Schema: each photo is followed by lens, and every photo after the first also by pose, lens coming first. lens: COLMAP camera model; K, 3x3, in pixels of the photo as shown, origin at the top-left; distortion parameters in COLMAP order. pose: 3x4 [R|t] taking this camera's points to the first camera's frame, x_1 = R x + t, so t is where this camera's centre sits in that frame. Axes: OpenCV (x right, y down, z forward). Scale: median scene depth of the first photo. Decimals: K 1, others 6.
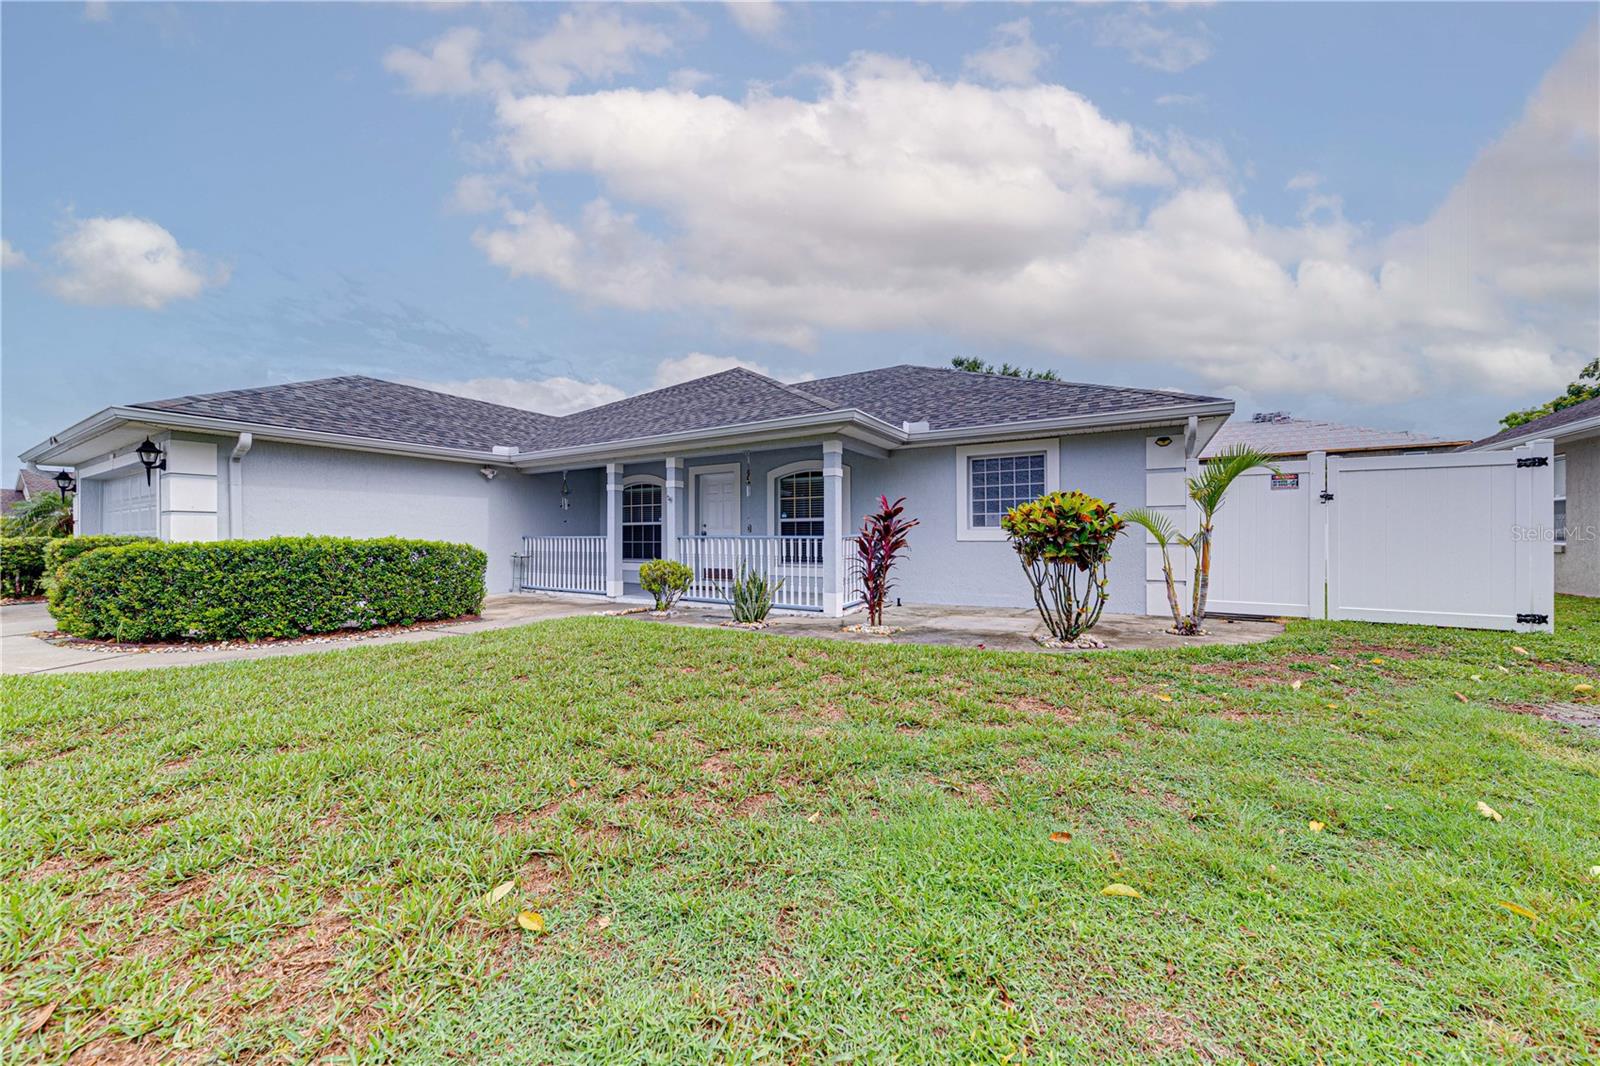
lens RADIAL K [[555.6, 0, 806.9], [0, 555.6, 537.8], [0, 0, 1]] dist [0.000926, -0.000228]
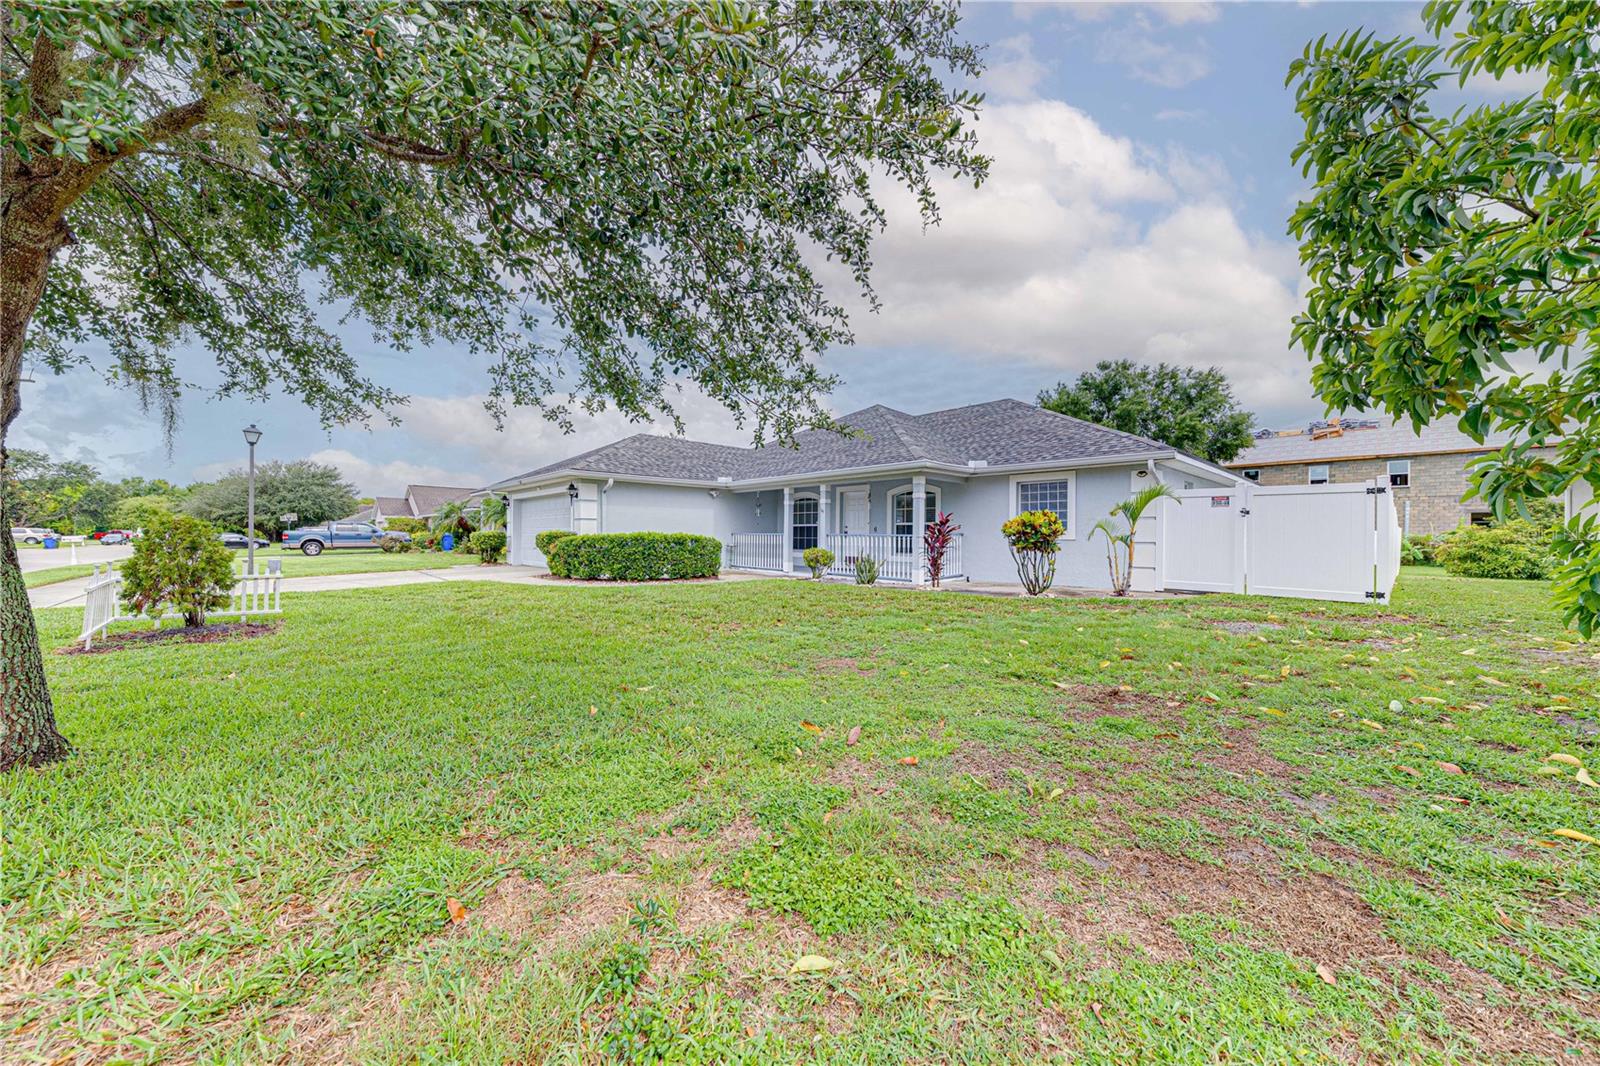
lens RADIAL K [[555.6, 0, 806.9], [0, 555.6, 537.8], [0, 0, 1]] dist [0.000926, -0.000228]
pose [[0.960148, 0.012569, -0.279211, 0.172771], [-0.011752, 0.999920, 0.004601, 0.001541], [0.279246, -0.001136, 0.960219, -0.598625]]
